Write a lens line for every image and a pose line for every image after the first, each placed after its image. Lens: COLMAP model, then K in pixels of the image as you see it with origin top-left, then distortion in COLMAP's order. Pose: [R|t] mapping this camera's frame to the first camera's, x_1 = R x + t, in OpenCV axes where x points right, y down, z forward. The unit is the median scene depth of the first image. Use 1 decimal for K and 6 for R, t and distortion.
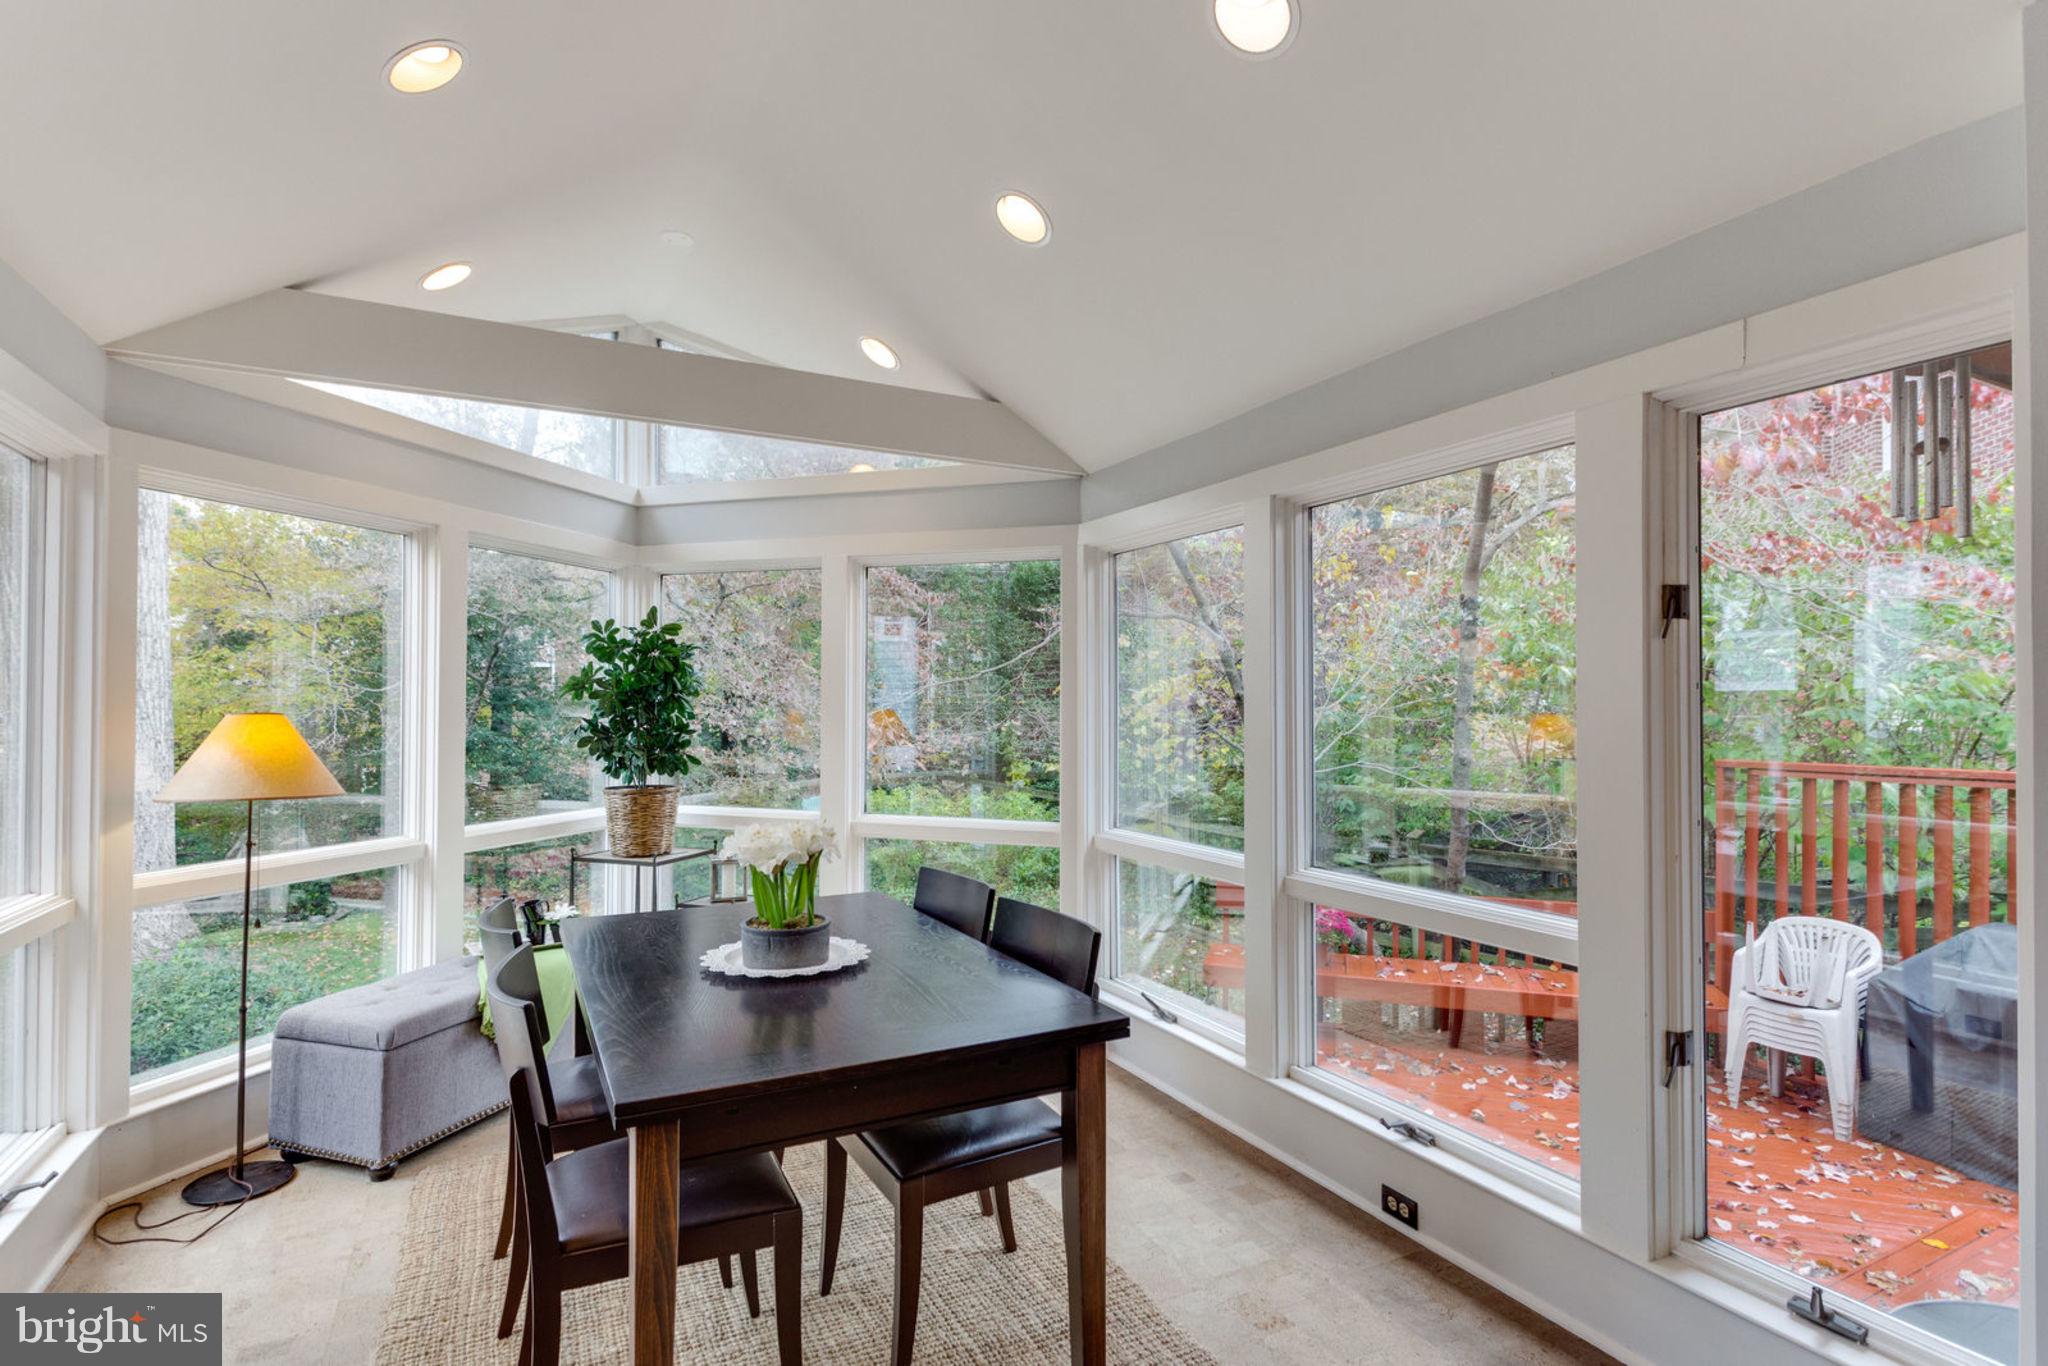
lens RADIAL K [[1039.4, 0, 1044.1], [0, 1039.4, 689.3], [0, 0, 1]] dist [0.003130, -0.006558]
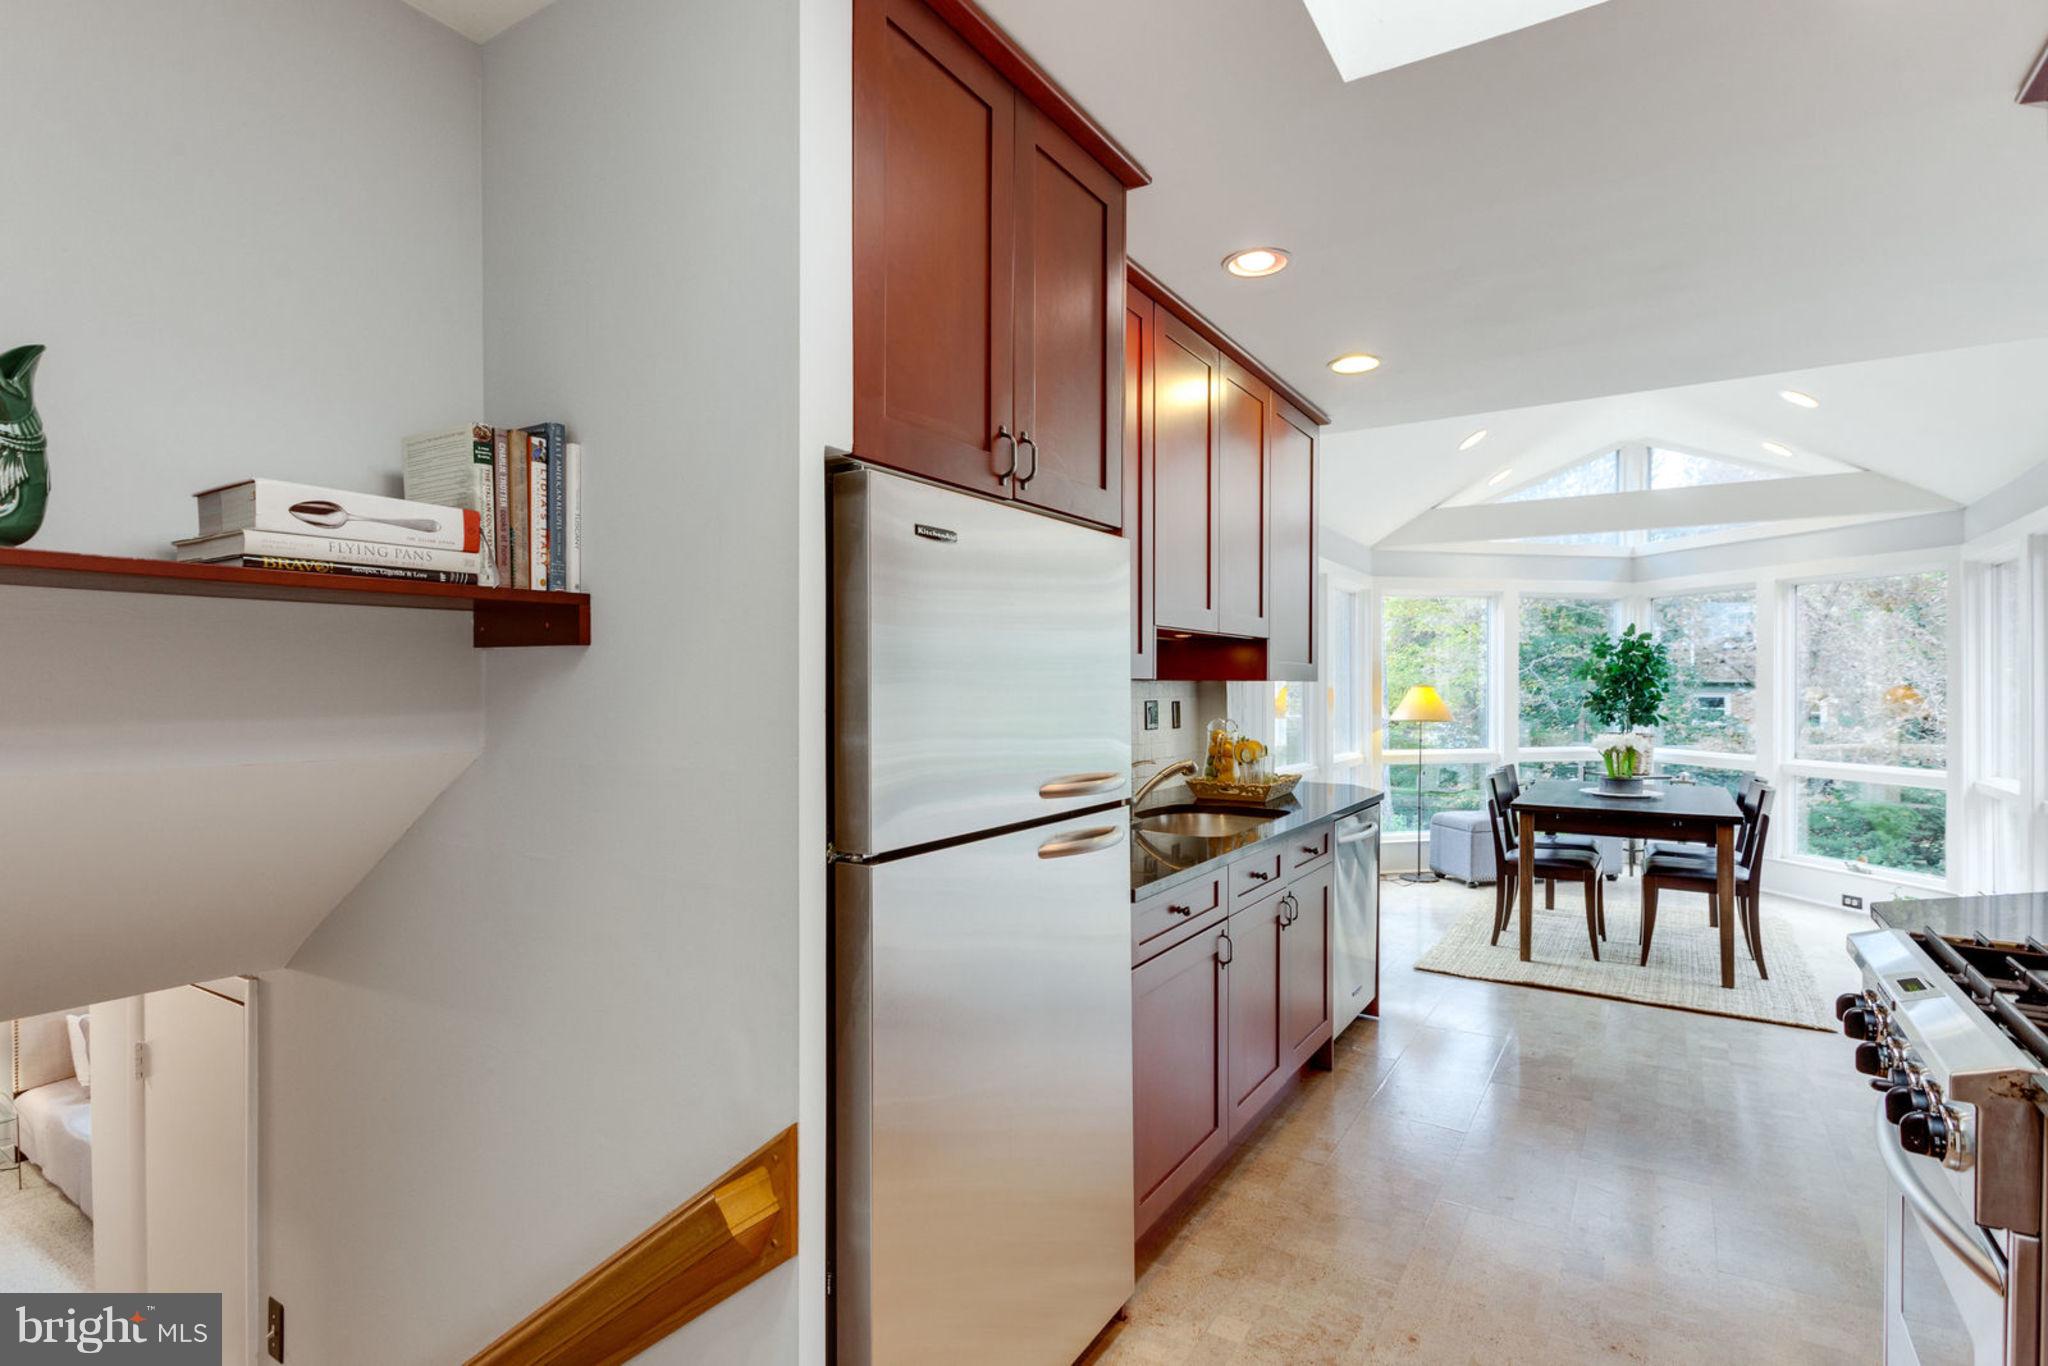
lens RADIAL K [[1039.4, 0, 973.6], [0, 1039.4, 684.4], [0, 0, 1]] dist [0.003130, -0.006558]
pose [[0.476470, -0.002870, -0.879186, 0.831223], [0.015095, 0.999874, 0.004917, -0.009991], [0.879061, -0.015614, 0.476454, -1.021825]]
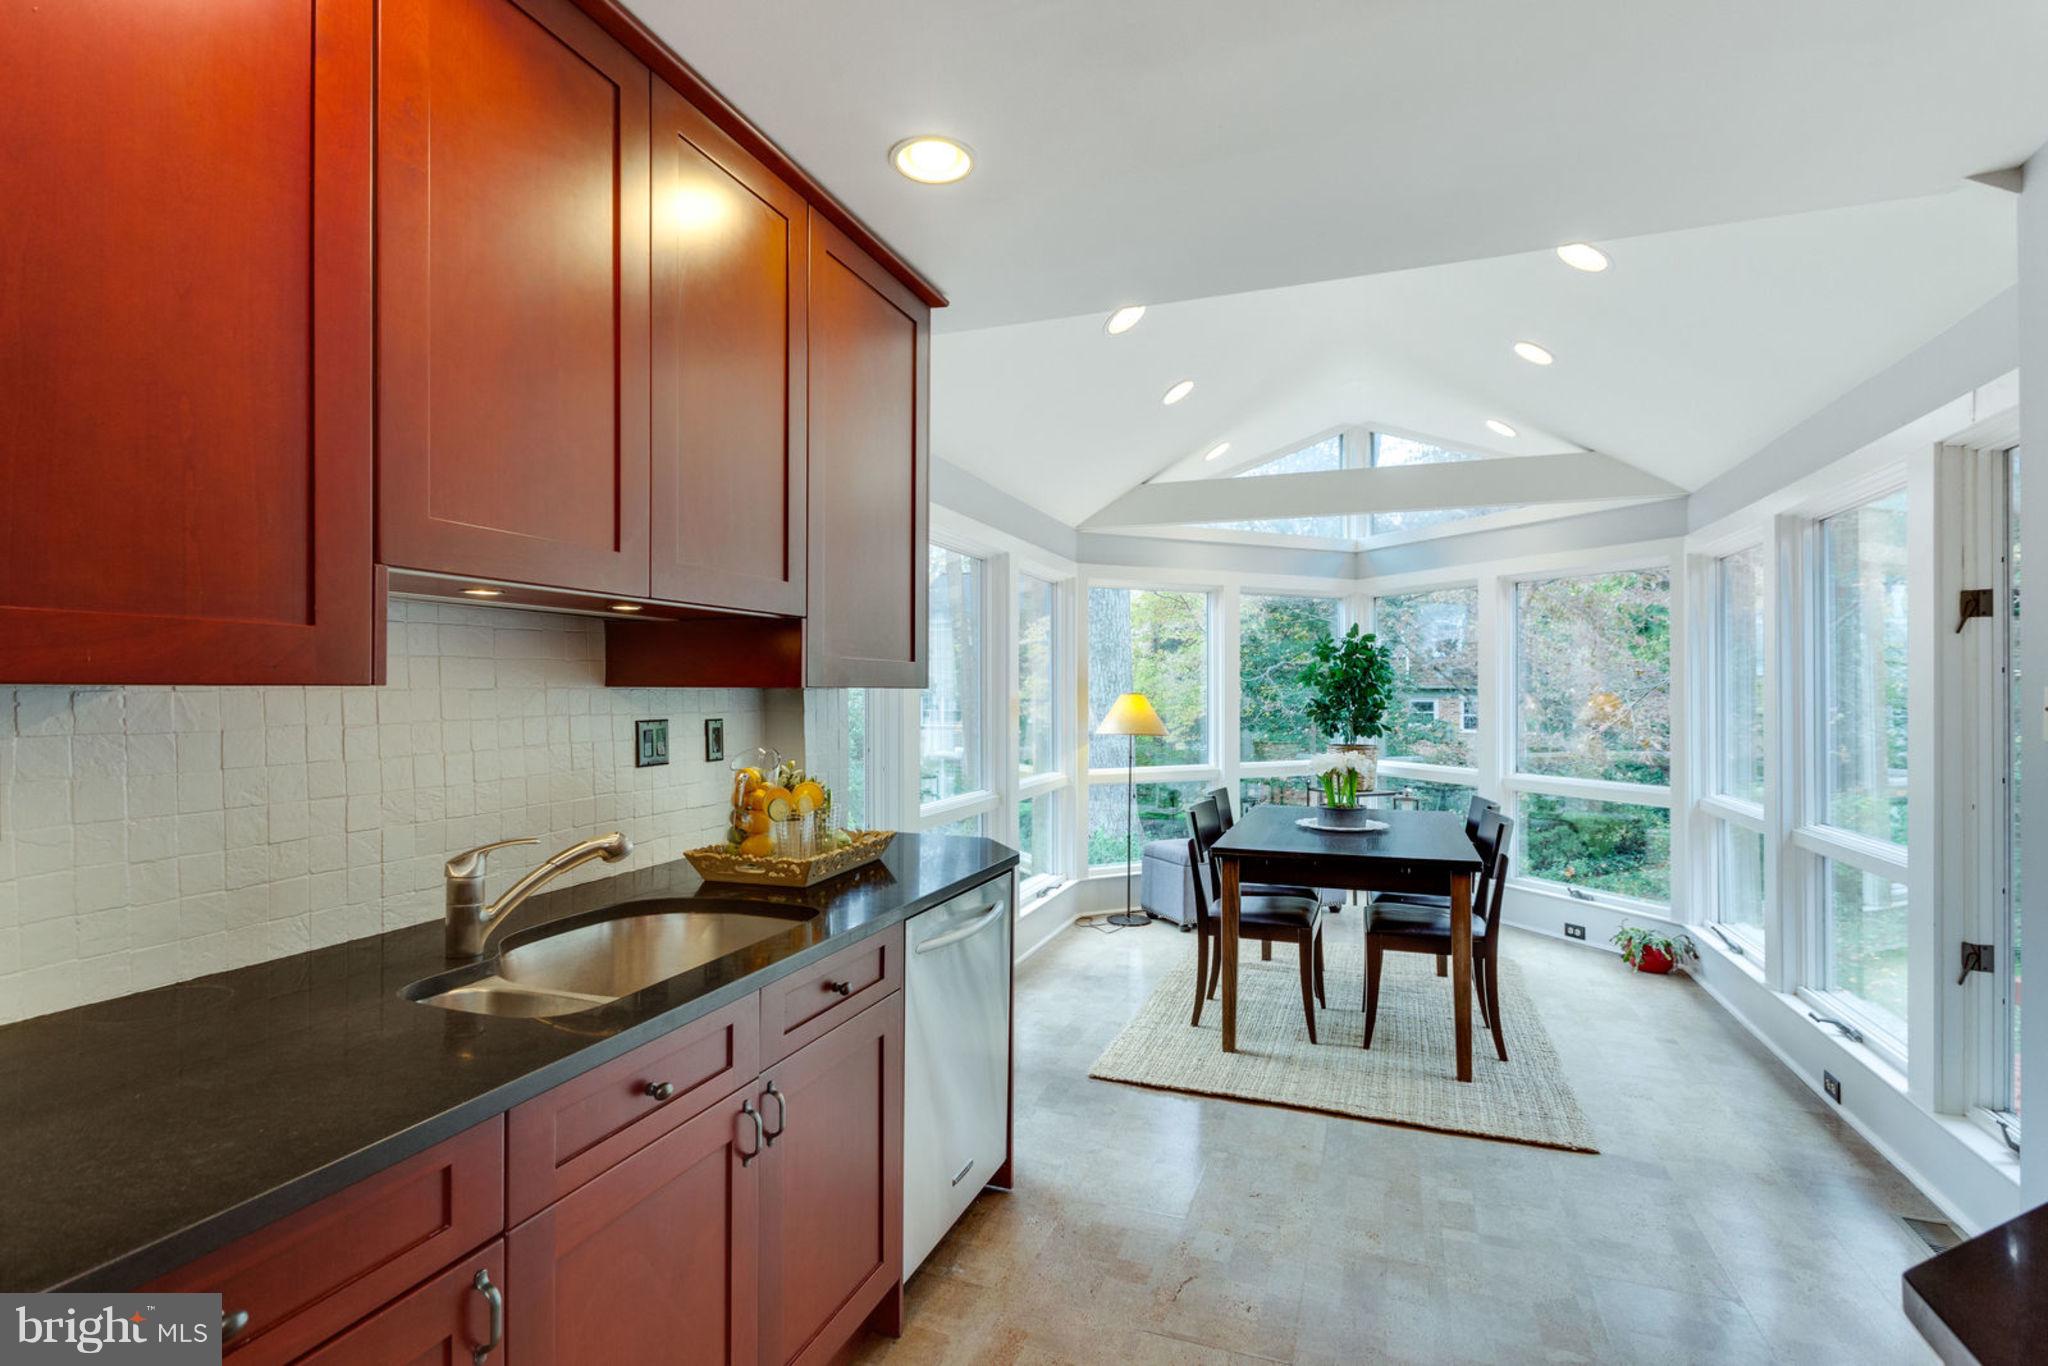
lens RADIAL K [[1039.4, 0, 982.4], [0, 1039.4, 690.0], [0, 0, 1]] dist [0.003130, -0.006558]
pose [[0.654860, -0.004220, -0.755738, 0.567820], [0.014731, 0.999866, 0.007181, -0.004418], [0.755607, -0.015835, 0.654834, -0.538229]]
